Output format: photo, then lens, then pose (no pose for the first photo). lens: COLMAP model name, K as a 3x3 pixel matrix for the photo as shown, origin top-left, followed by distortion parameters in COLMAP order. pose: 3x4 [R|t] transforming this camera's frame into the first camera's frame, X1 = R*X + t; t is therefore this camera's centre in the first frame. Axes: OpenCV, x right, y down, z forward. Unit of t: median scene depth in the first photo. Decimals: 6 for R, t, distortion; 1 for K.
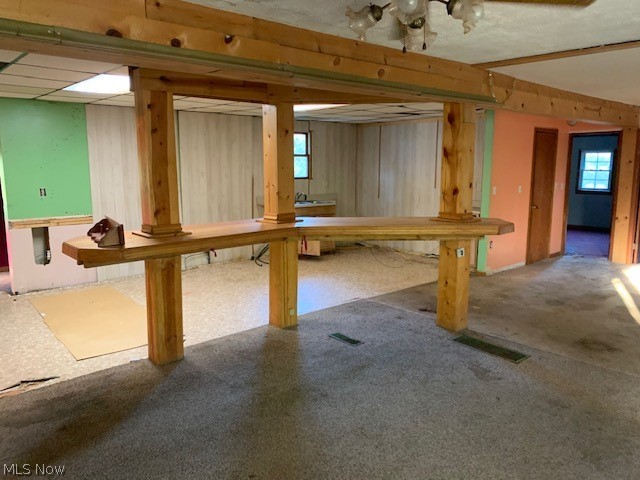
lens RADIAL K [[486.3, 0, 306.6], [0, 486.3, 233.8], [0, 0, 1]] dist [0.028325, -0.043373]
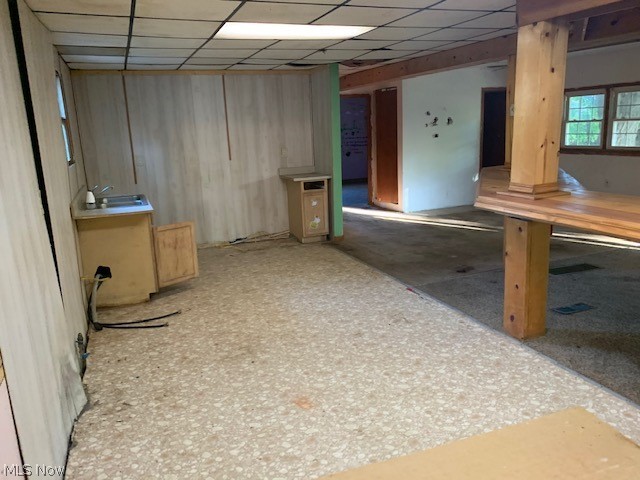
lens RADIAL K [[486.3, 0, 317.3], [0, 486.3, 240.7], [0, 0, 1]] dist [0.028325, -0.043373]
pose [[0.323719, -0.229375, 0.917929, -0.787112], [0.179525, 0.967436, 0.178434, -0.136786], [-0.928965, 0.107028, 0.354356, 0.993912]]
